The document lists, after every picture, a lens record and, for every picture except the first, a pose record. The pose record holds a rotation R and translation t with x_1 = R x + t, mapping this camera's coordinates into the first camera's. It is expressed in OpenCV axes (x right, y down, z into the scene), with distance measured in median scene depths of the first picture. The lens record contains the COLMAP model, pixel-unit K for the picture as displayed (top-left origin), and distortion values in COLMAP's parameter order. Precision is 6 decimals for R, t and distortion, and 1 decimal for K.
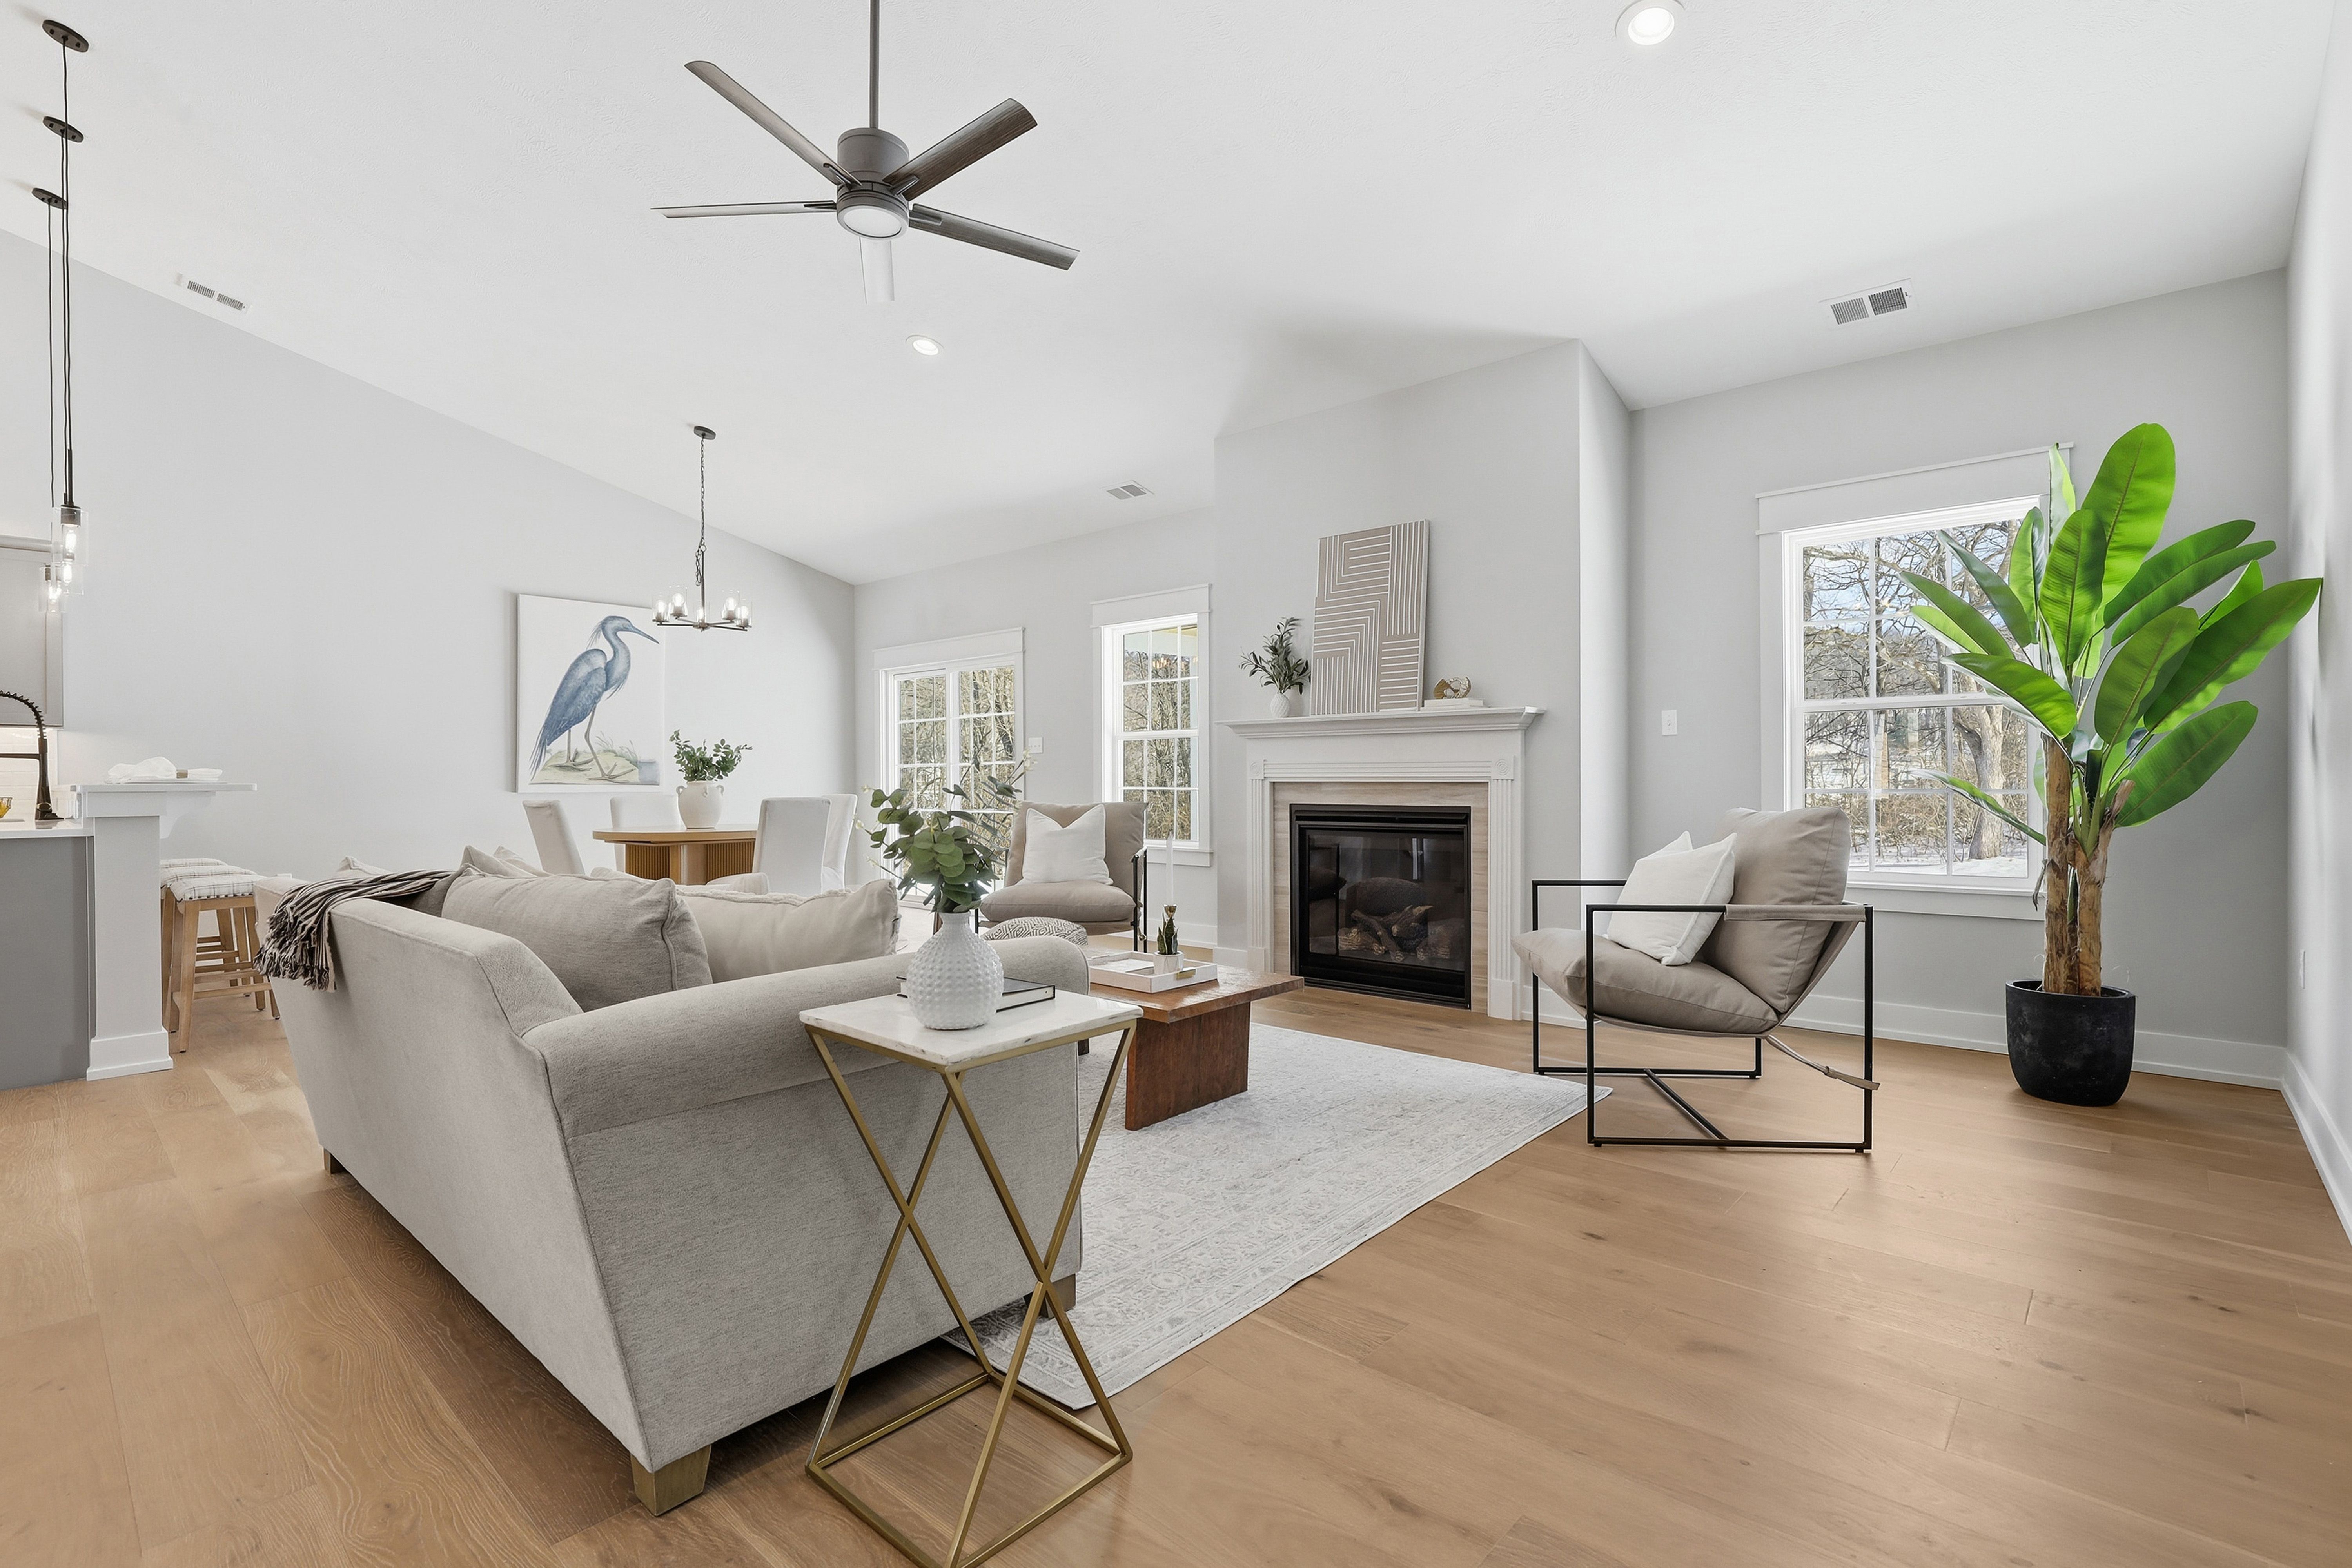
lens RADIAL K [[1101.3, 0, 1190.3], [0, 1101.3, 764.0], [0, 0, 1]] dist [-0.012335, 0.002997]
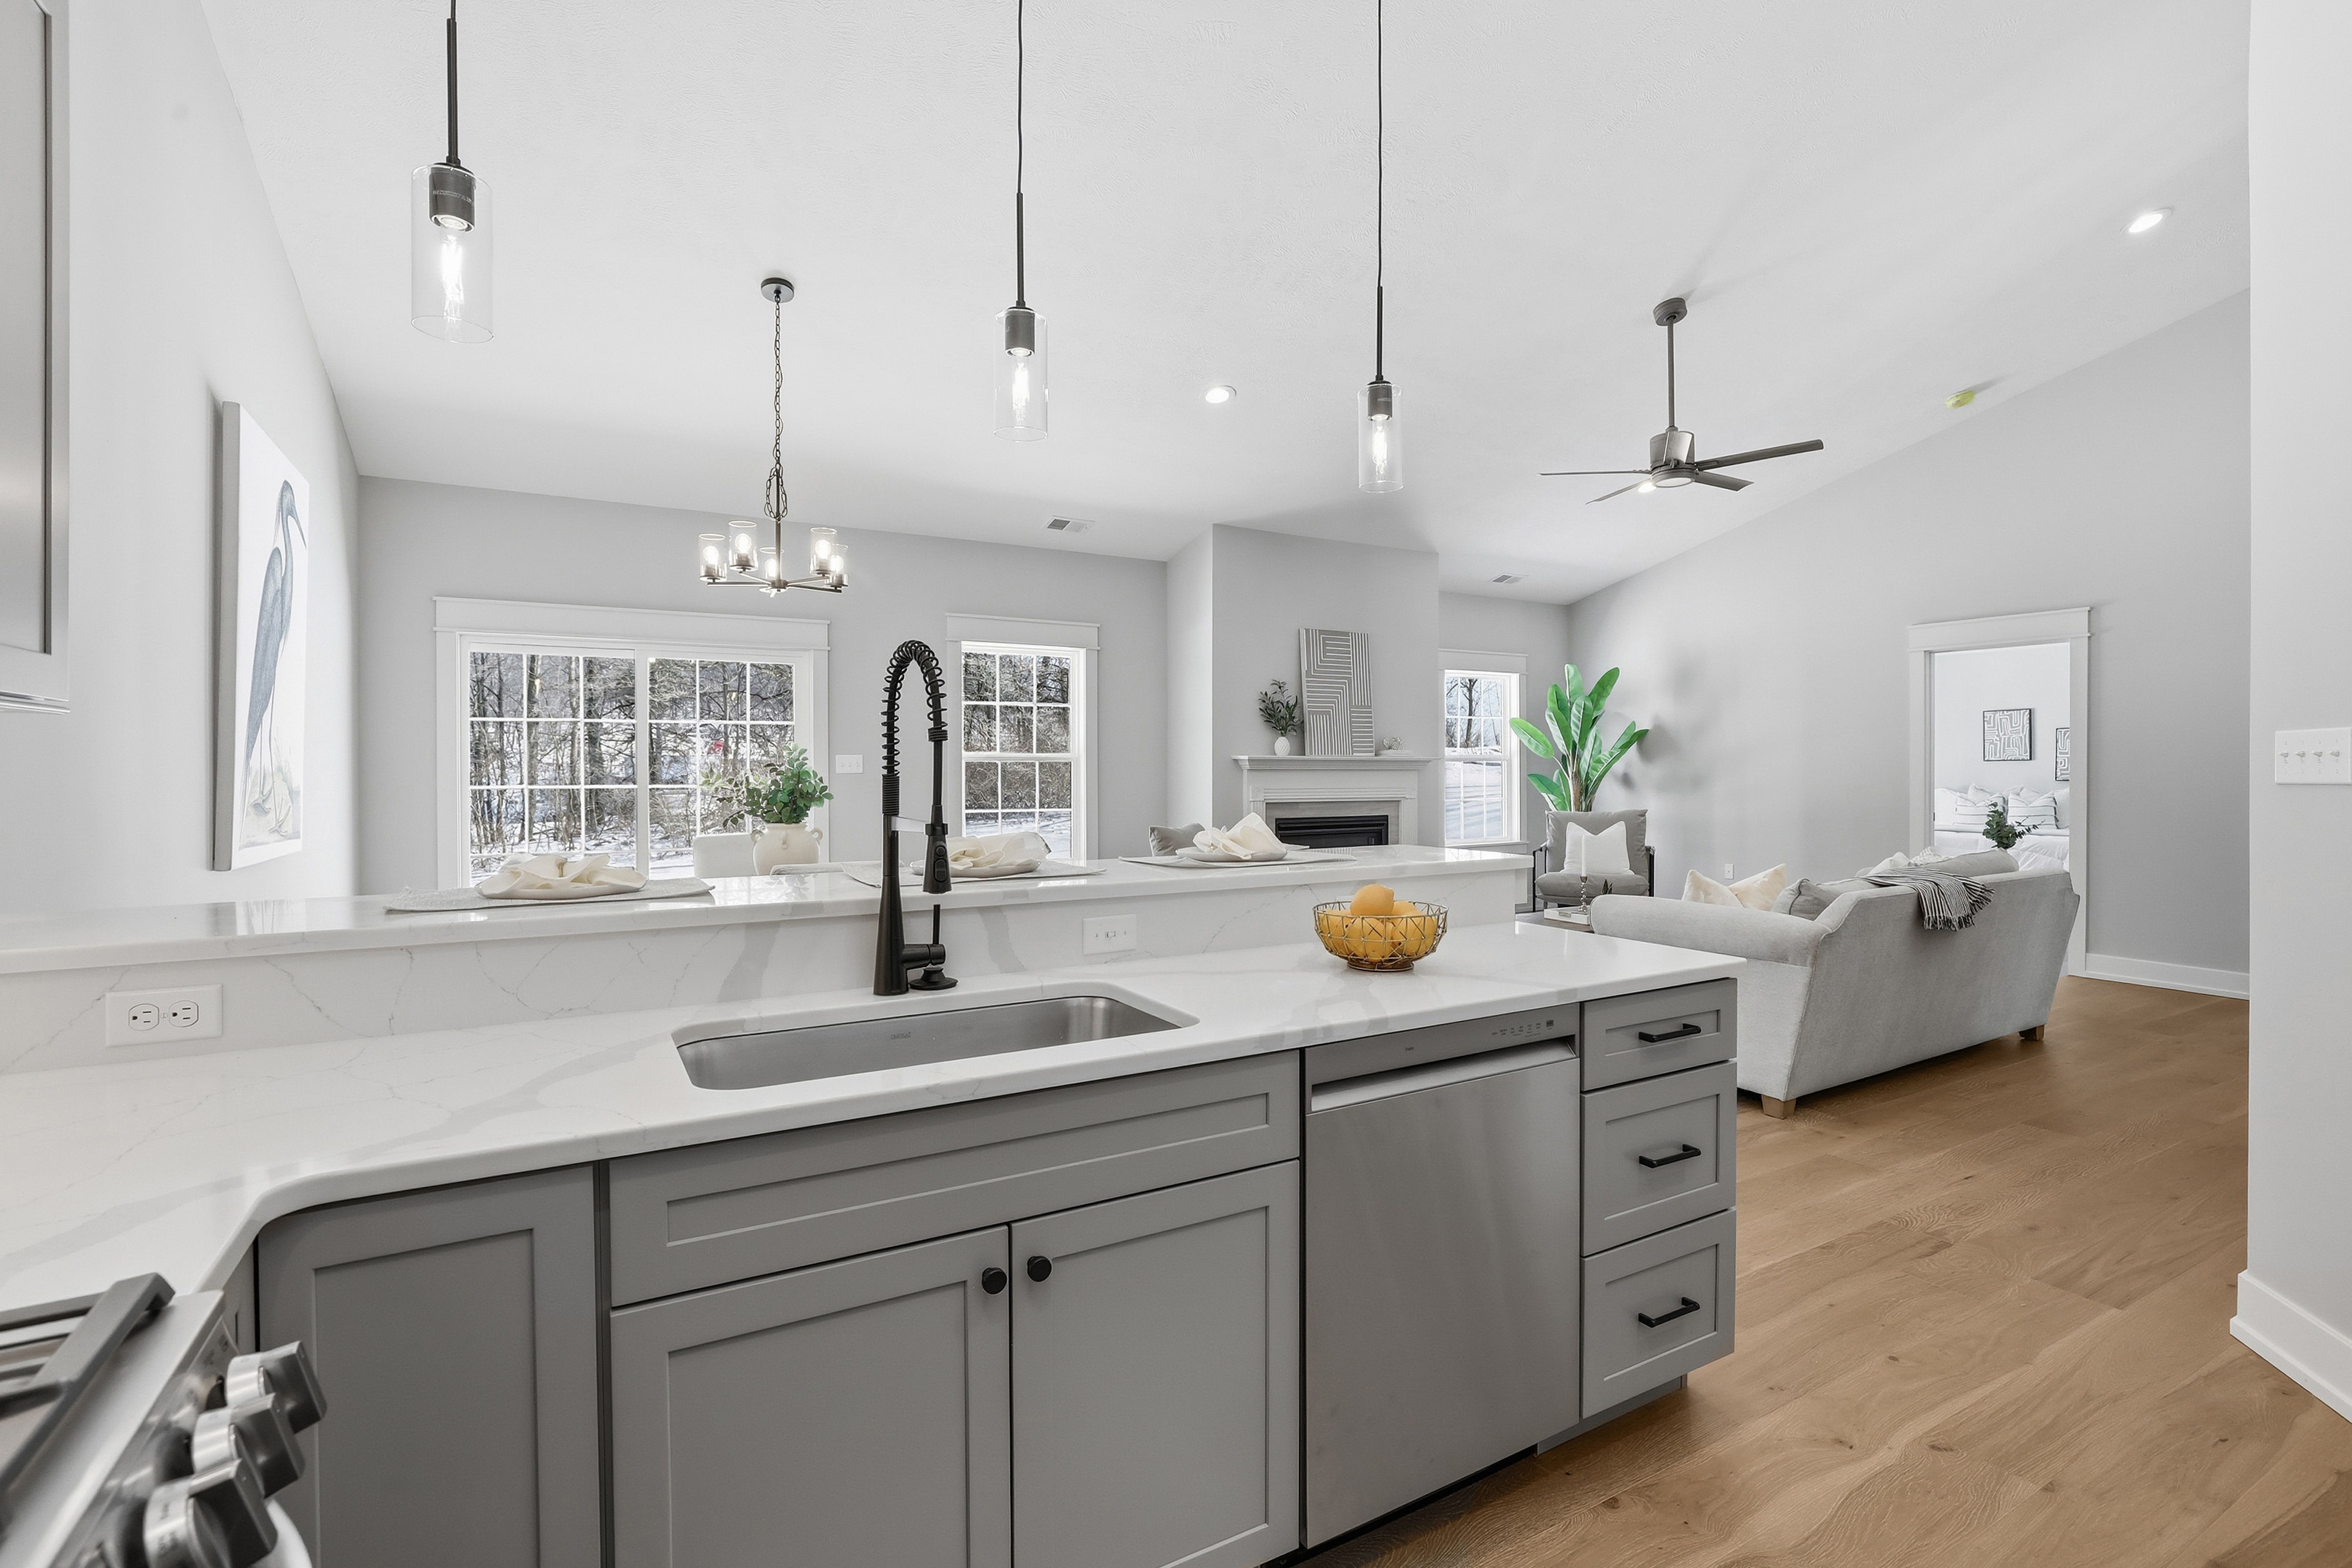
lens RADIAL K [[1101.3, 0, 1189.5], [0, 1101.3, 772.5], [0, 0, 1]] dist [-0.012335, 0.002997]
pose [[0.289675, 0.008588, 0.957087, -1.717719], [-0.011878, 0.999915, -0.005378, -0.016091], [-0.957051, -0.009810, 0.289752, 0.993861]]
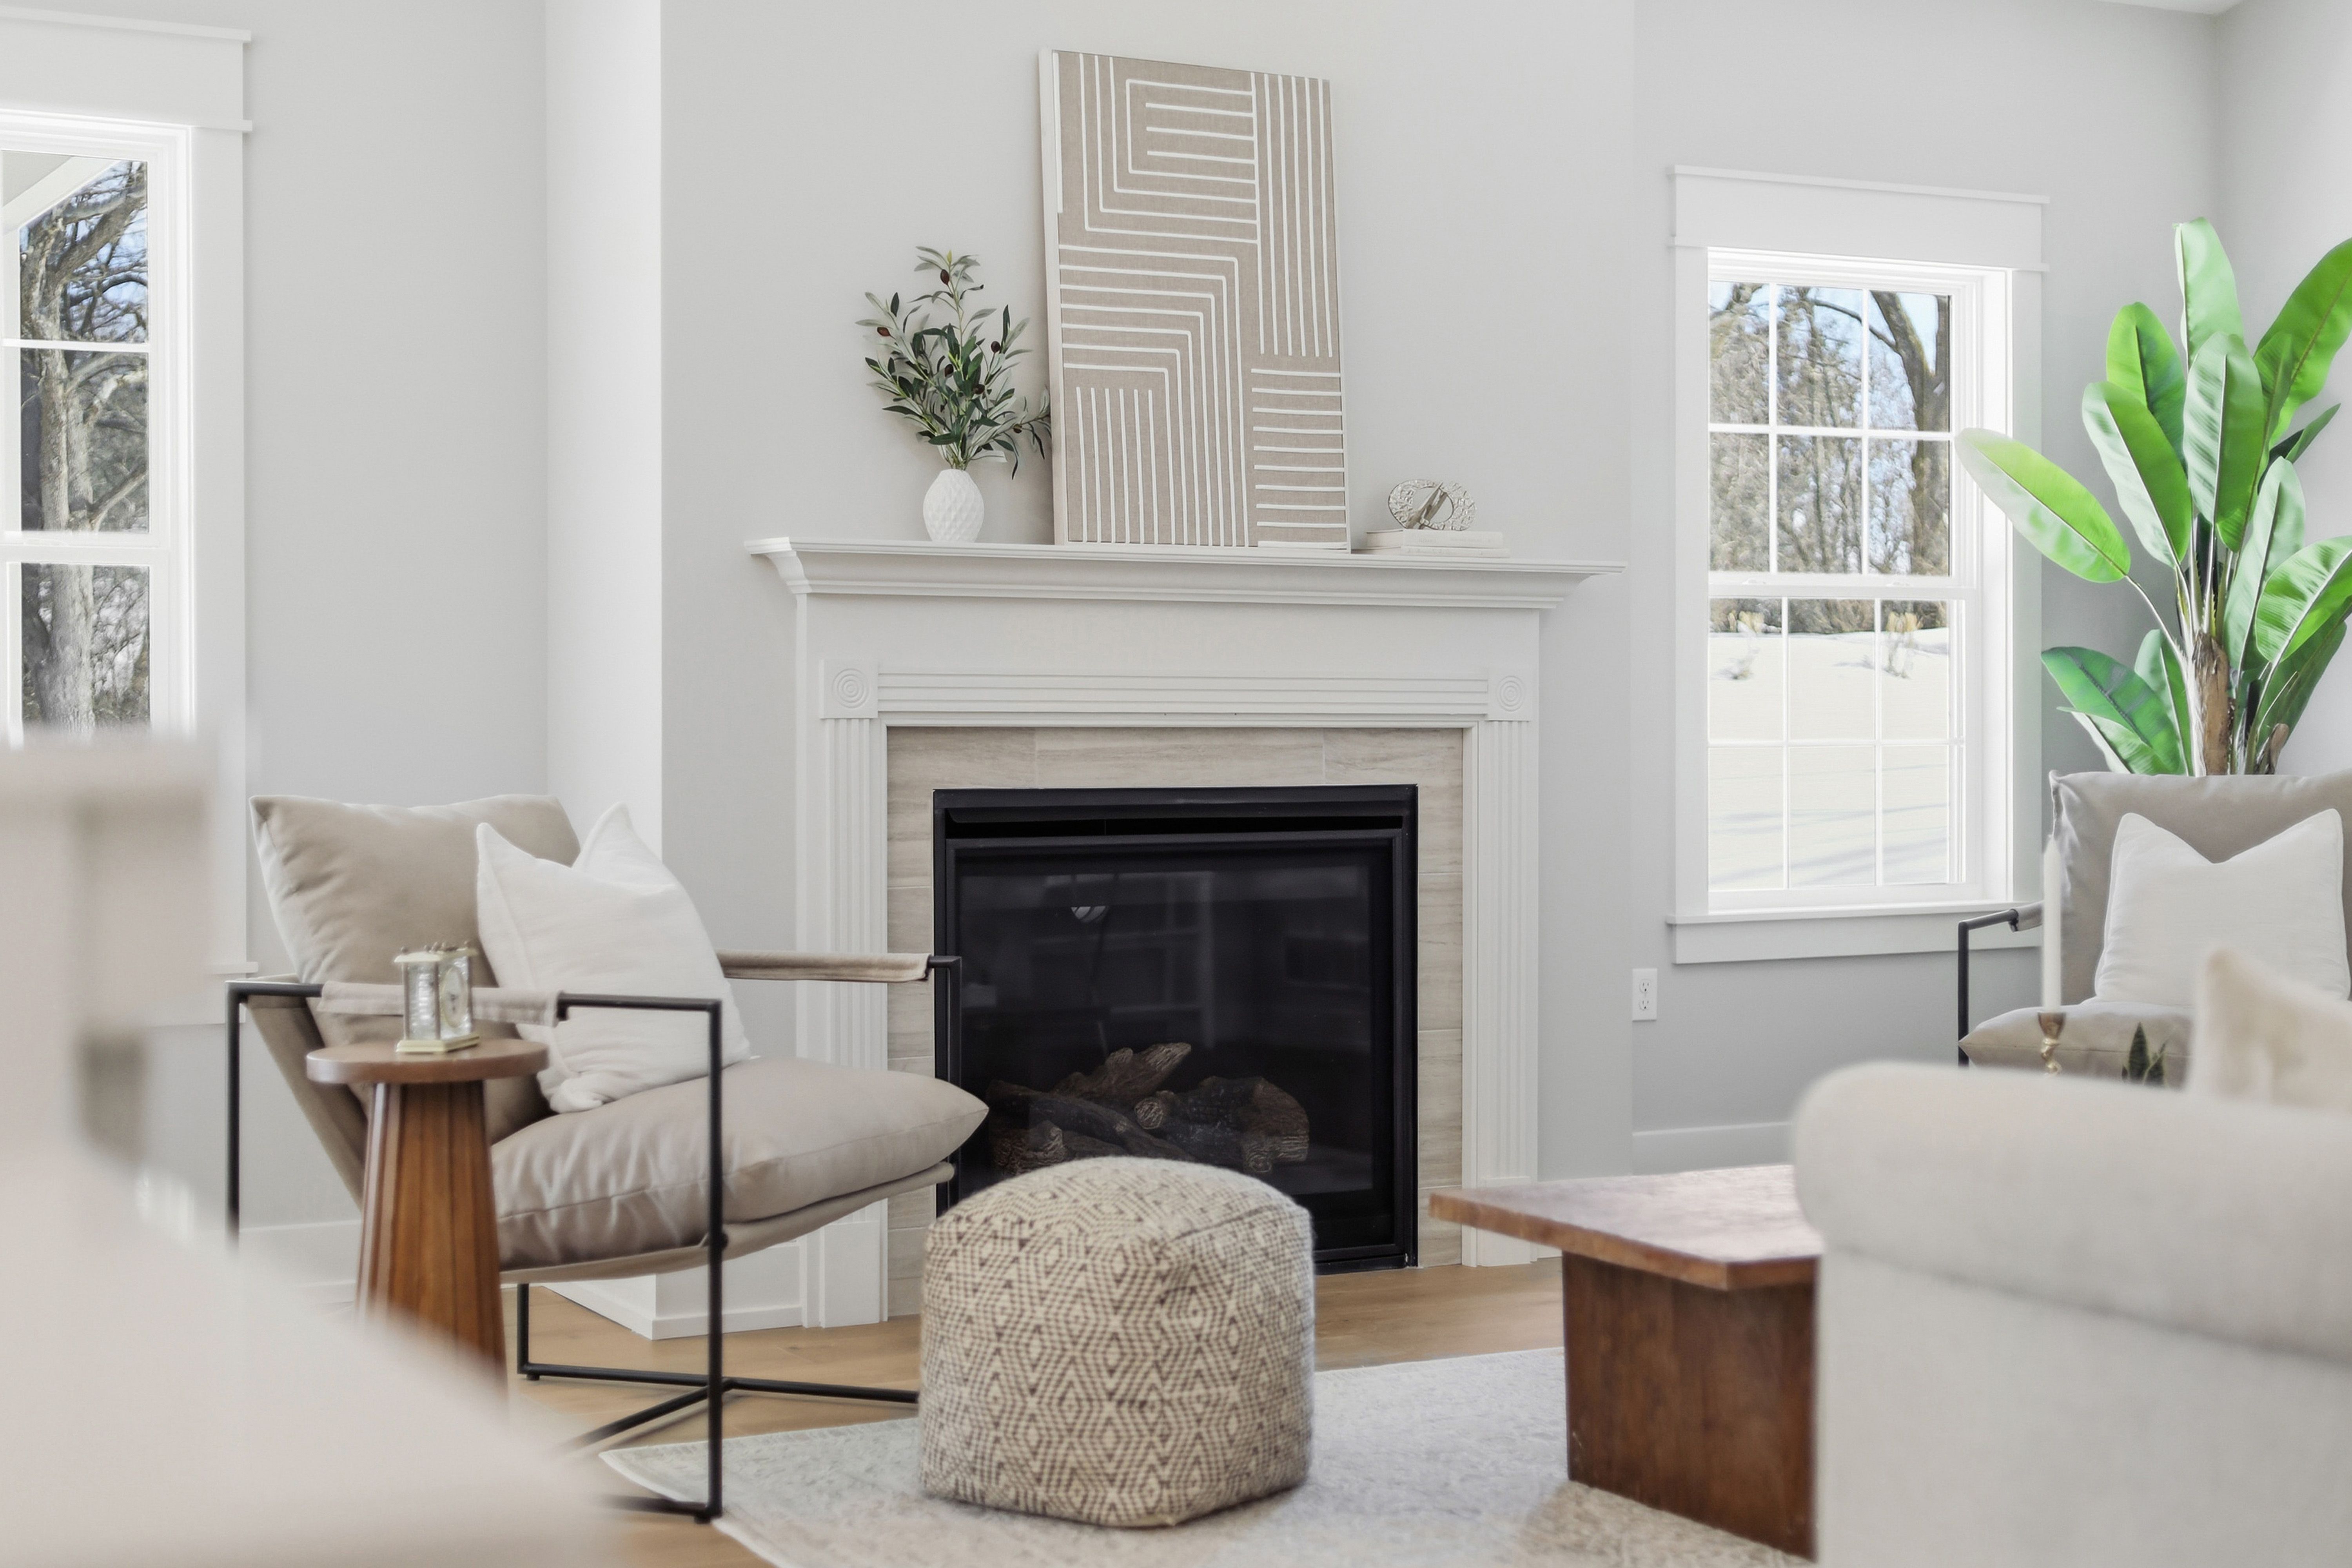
lens RADIAL K [[3449.0, 0, 1168.1], [0, 3449.0, 761.7], [0, 0, 1]] dist [0.040467, 0.000000]
pose [[0.330906, 0.001409, 0.943663, -1.271787], [-0.014483, 0.999889, 0.003586, 0.031838], [-0.943553, -0.014854, 0.330890, 0.798861]]
